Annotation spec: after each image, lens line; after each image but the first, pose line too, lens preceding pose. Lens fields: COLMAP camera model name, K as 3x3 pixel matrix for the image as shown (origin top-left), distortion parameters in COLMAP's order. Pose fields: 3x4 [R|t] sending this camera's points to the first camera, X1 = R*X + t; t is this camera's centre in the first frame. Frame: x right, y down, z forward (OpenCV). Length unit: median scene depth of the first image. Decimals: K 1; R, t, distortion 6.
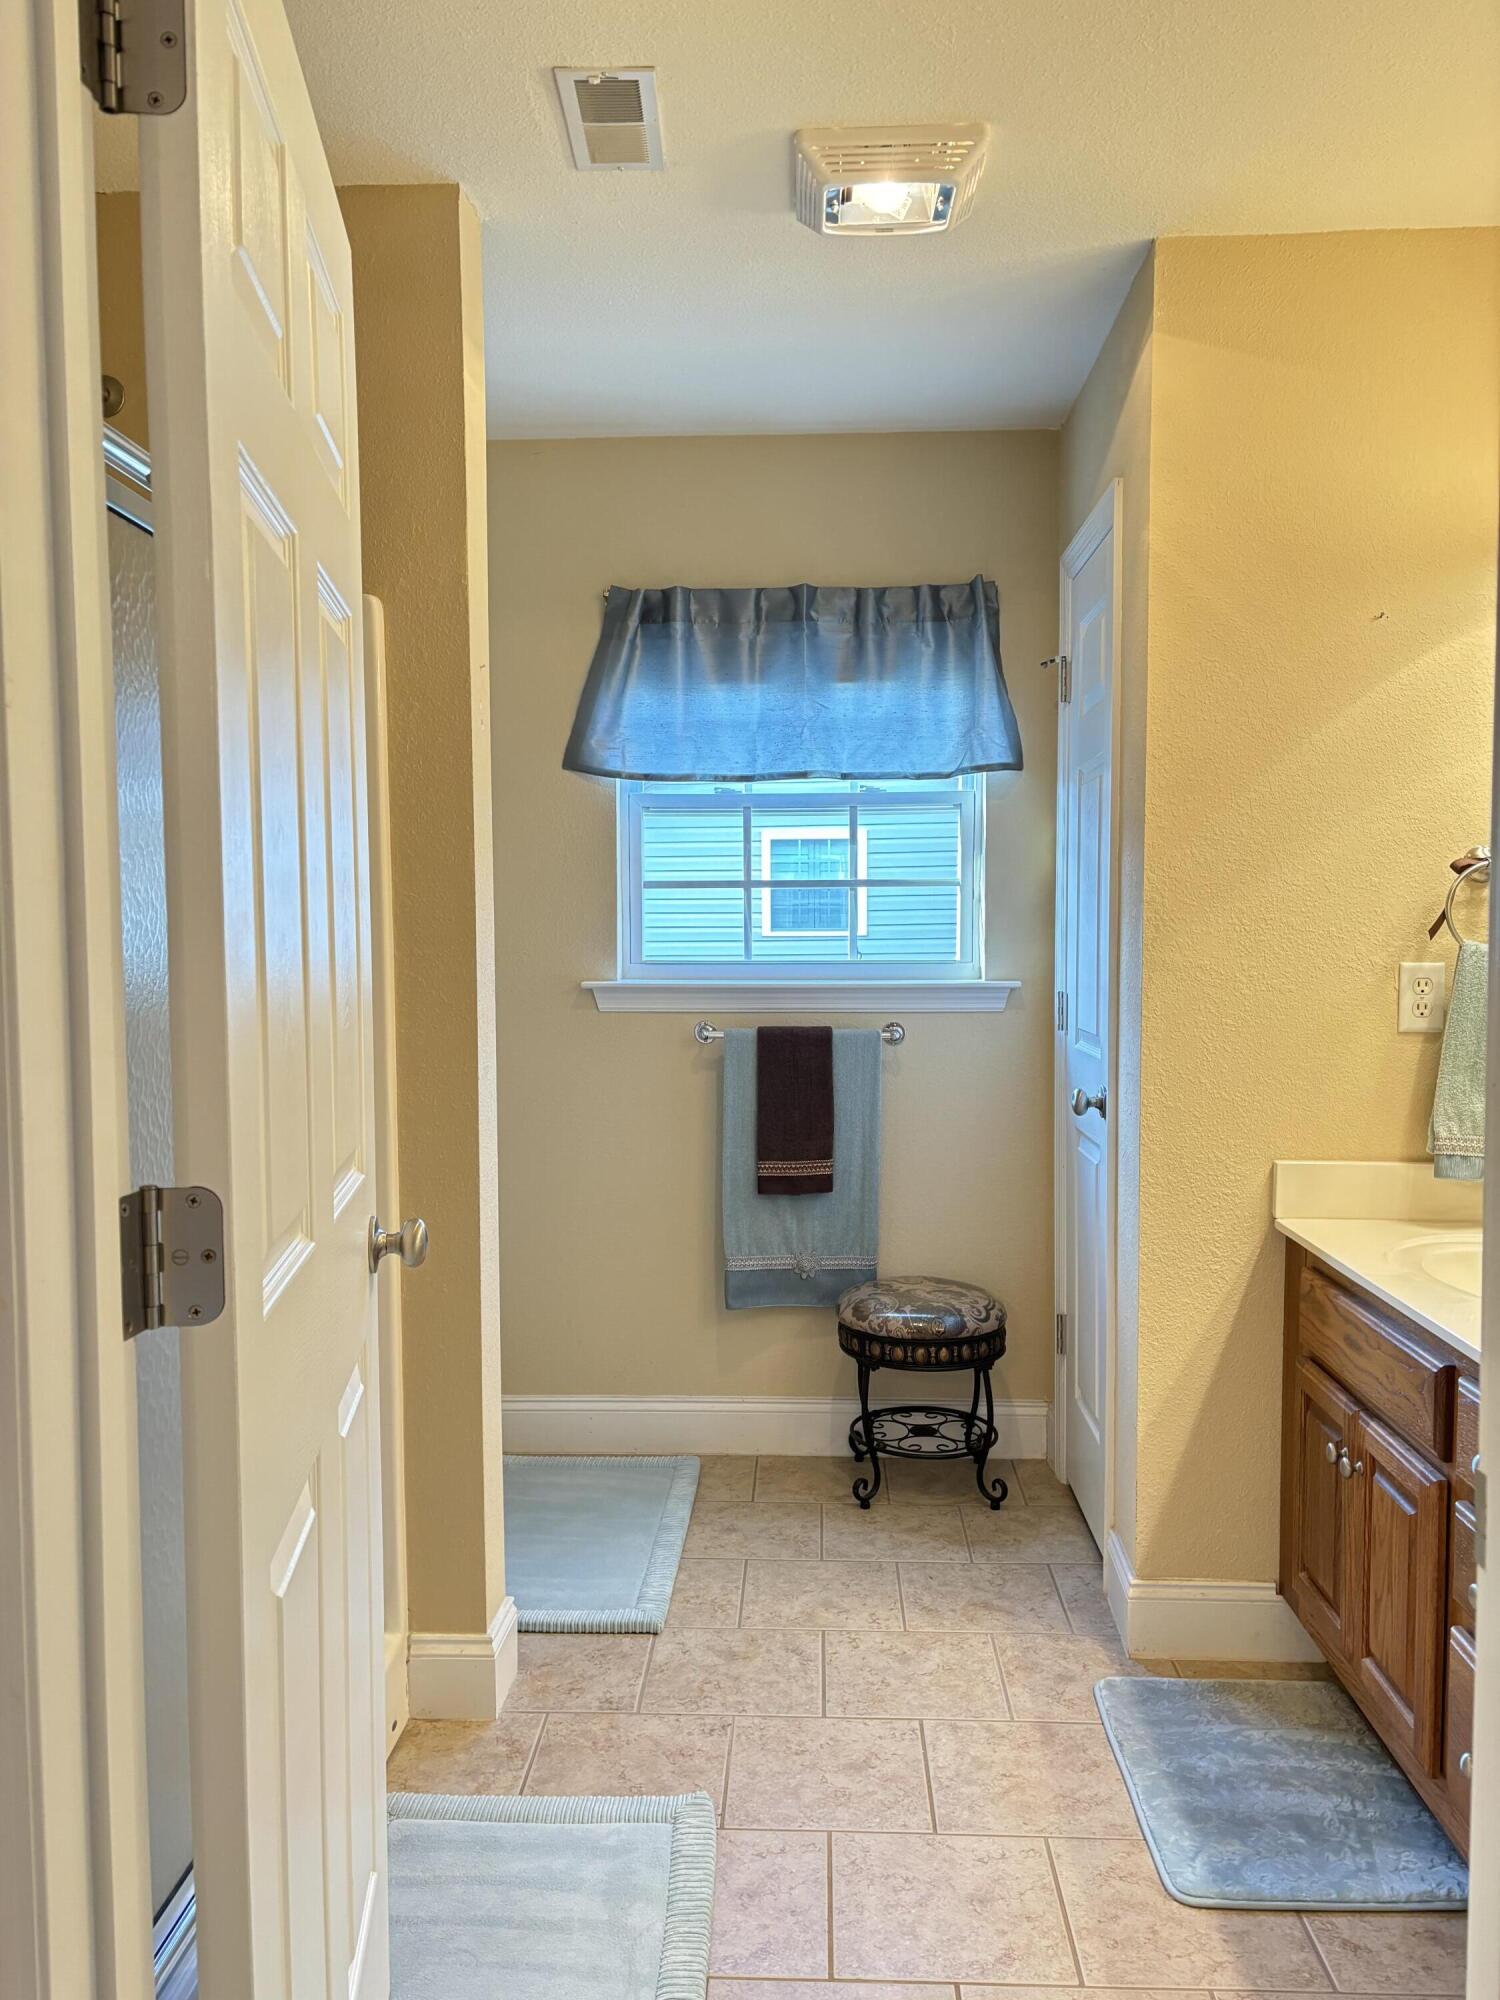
lens RADIAL K [[1505.3, 0, 756.2], [0, 1505.3, 992.6], [0, 0, 1]] dist [0.053158, -0.050663]
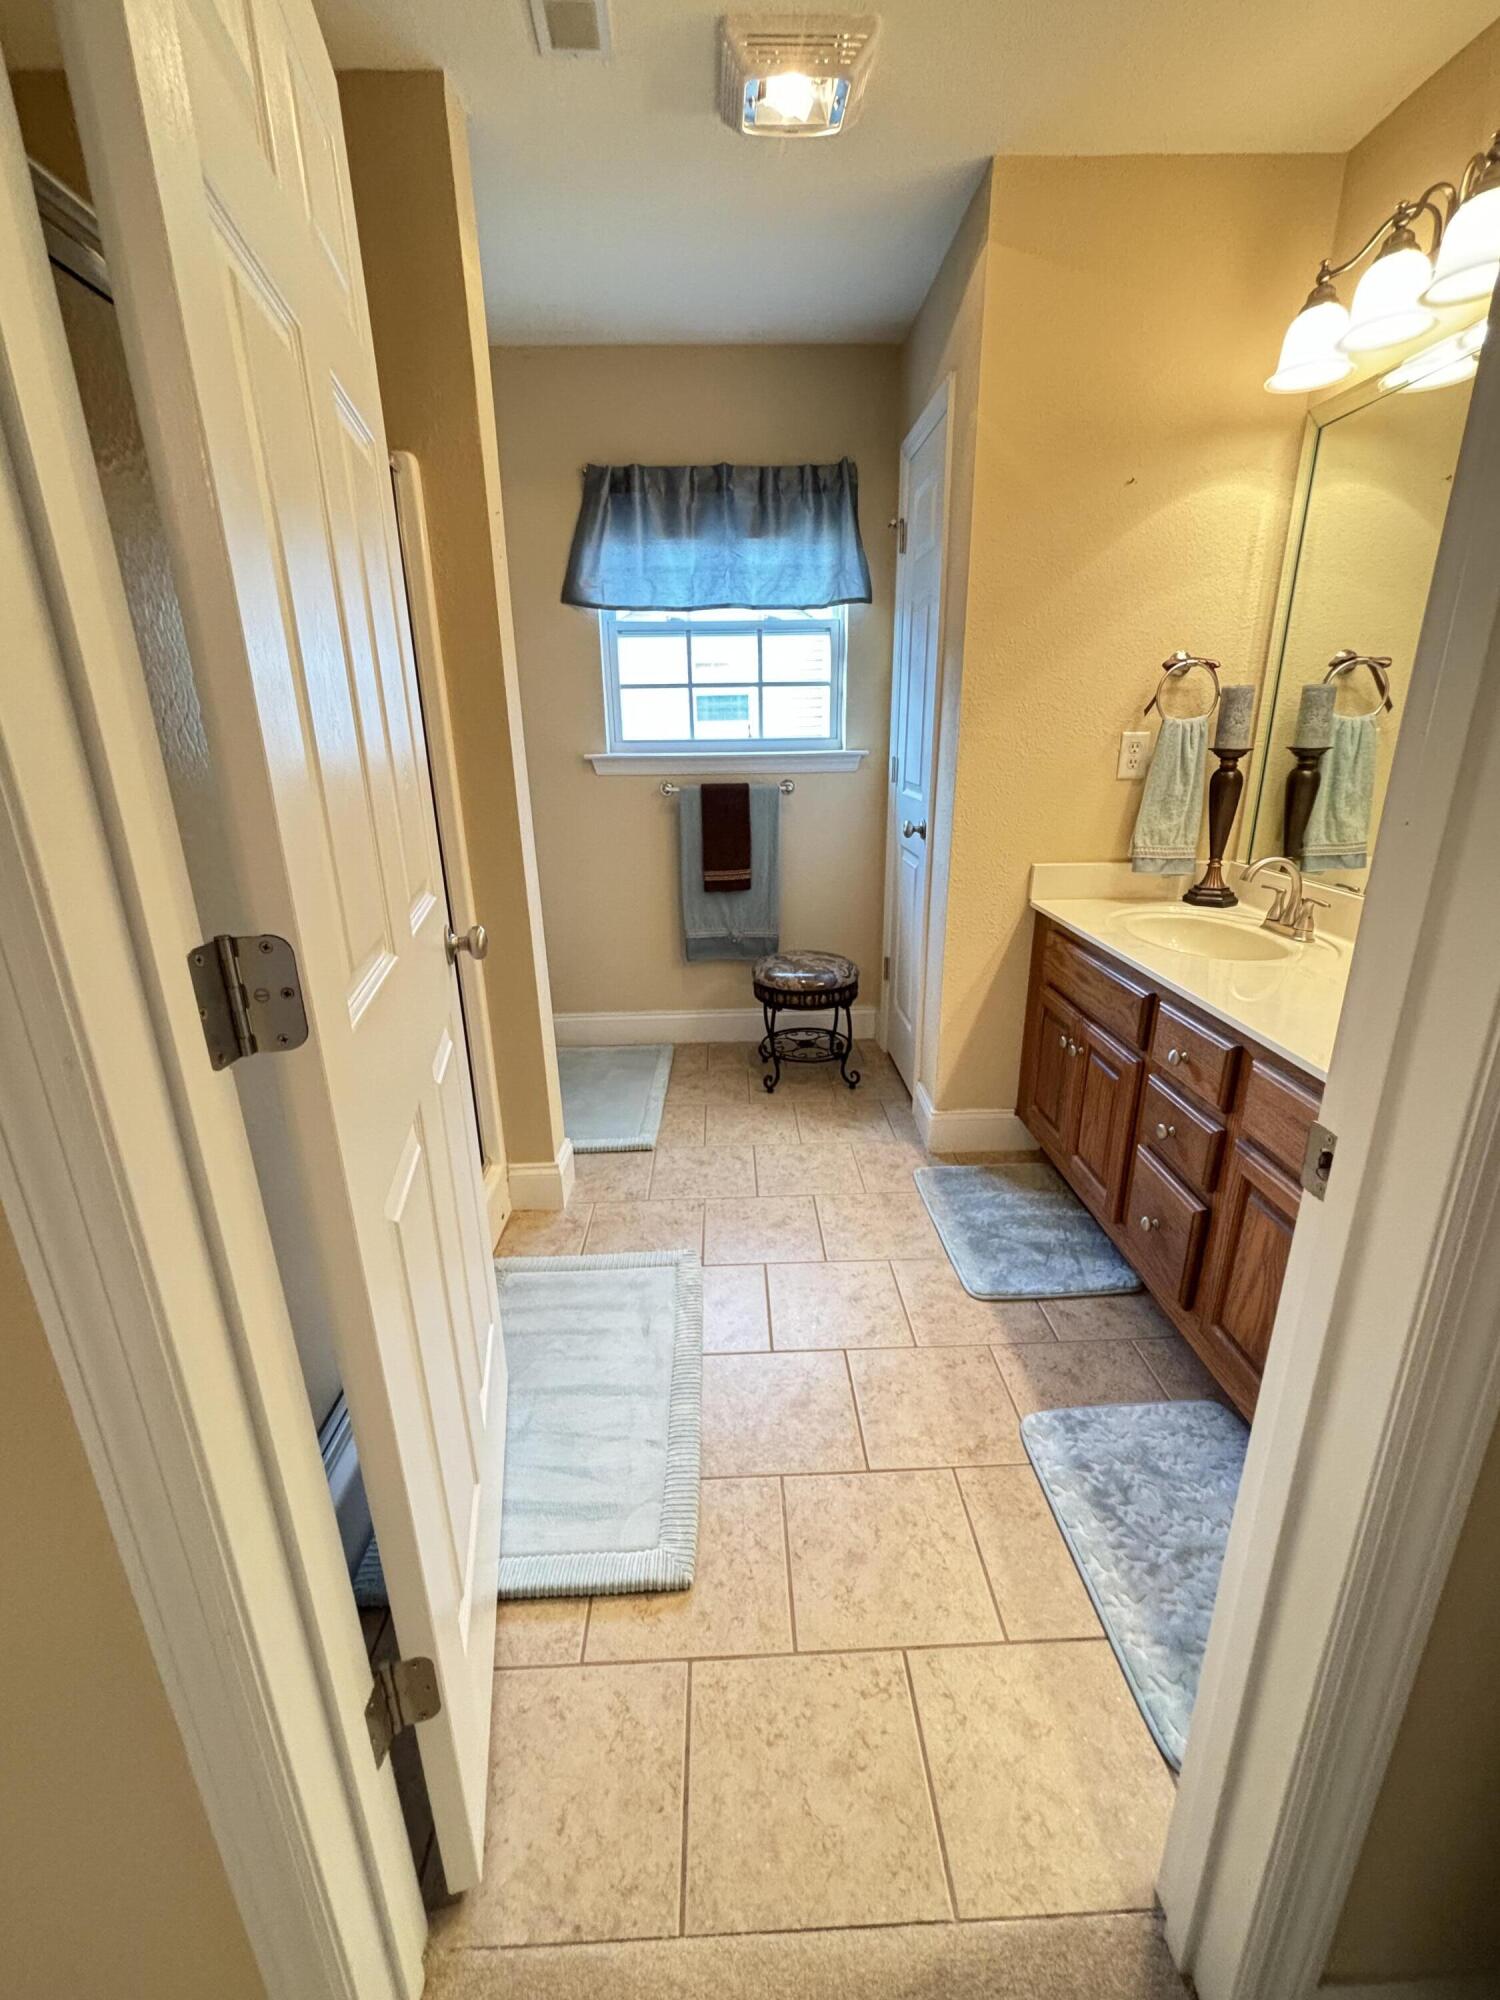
lens RADIAL K [[849.5, 0, 745.3], [0, 849.5, 996.5], [0, 0, 1]] dist [-0.007418, -0.000827]
pose [[0.997544, -0.034176, 0.061138, -0.019004], [0.016731, 0.963881, 0.265808, 0.003493], [-0.068014, -0.264132, 0.962085, 0.132144]]
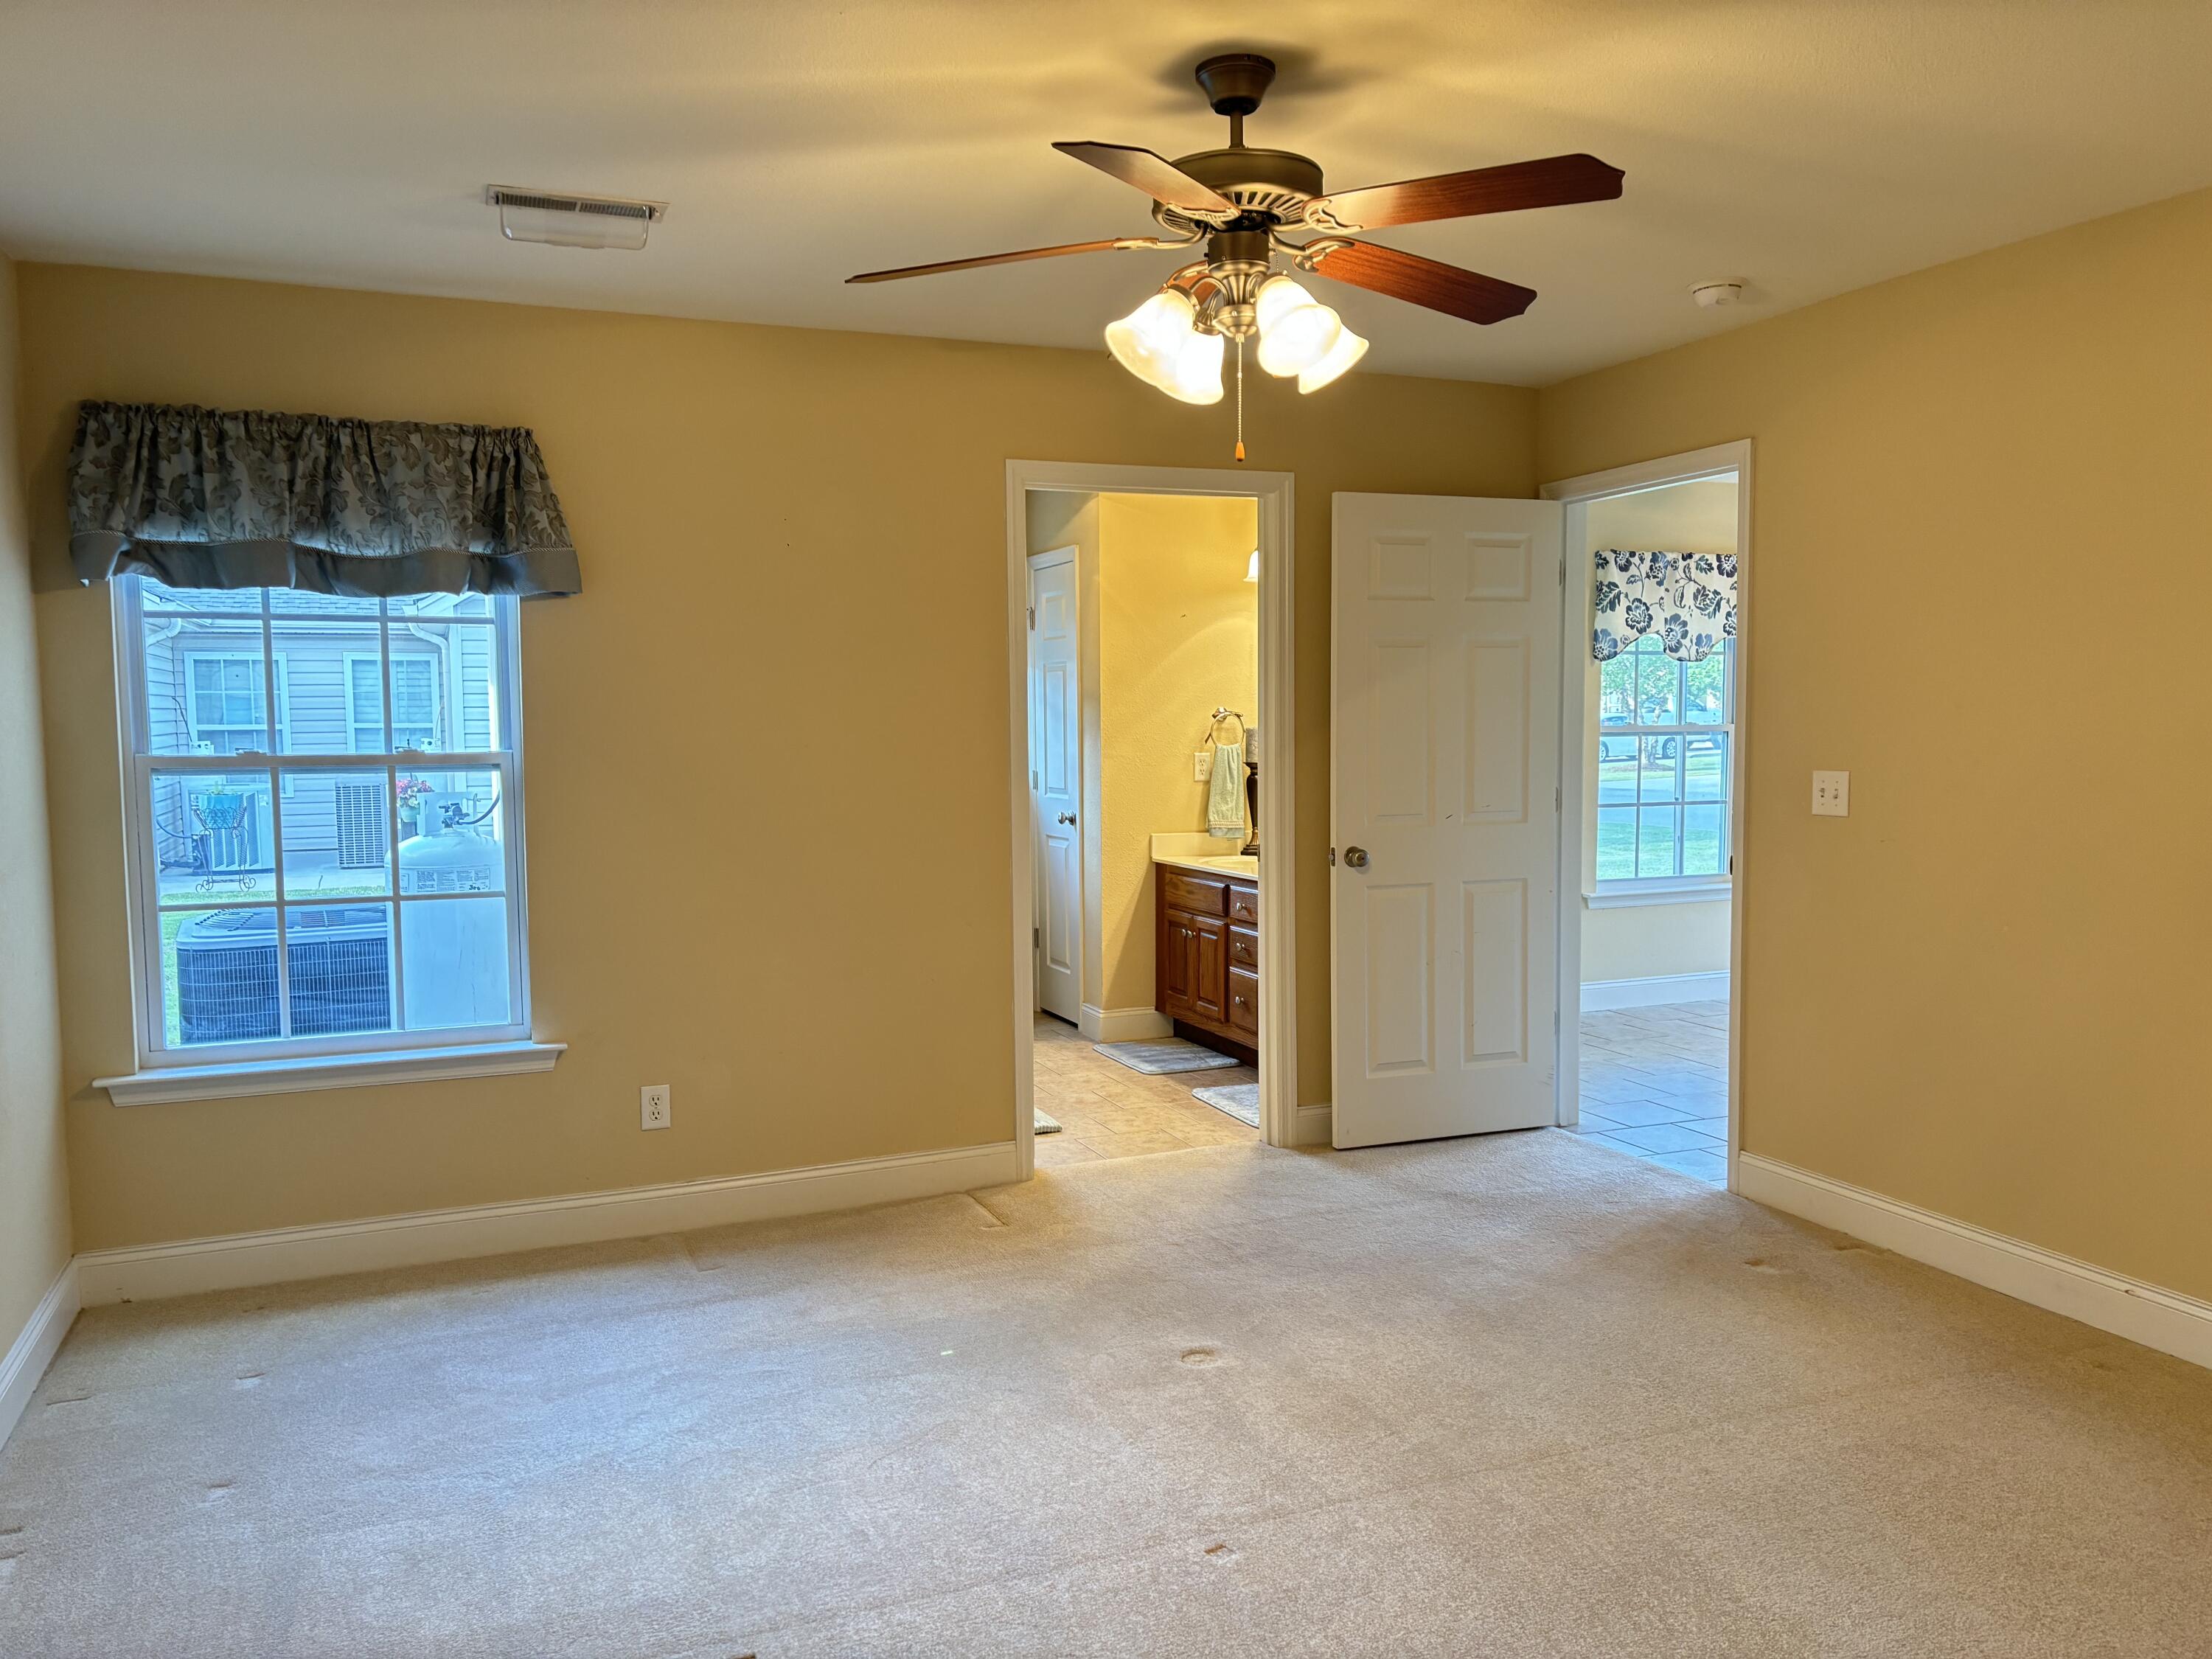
lens RADIAL K [[1664.9, 0, 1117.0], [0, 1664.9, 838.5], [0, 0, 1]] dist [0.053158, -0.050663]
pose [[0.904995, -0.035467, 0.423941, -0.885395], [0.026267, 0.999276, 0.027525, 0.042599], [-0.424610, -0.013774, 0.905271, -1.476737]]
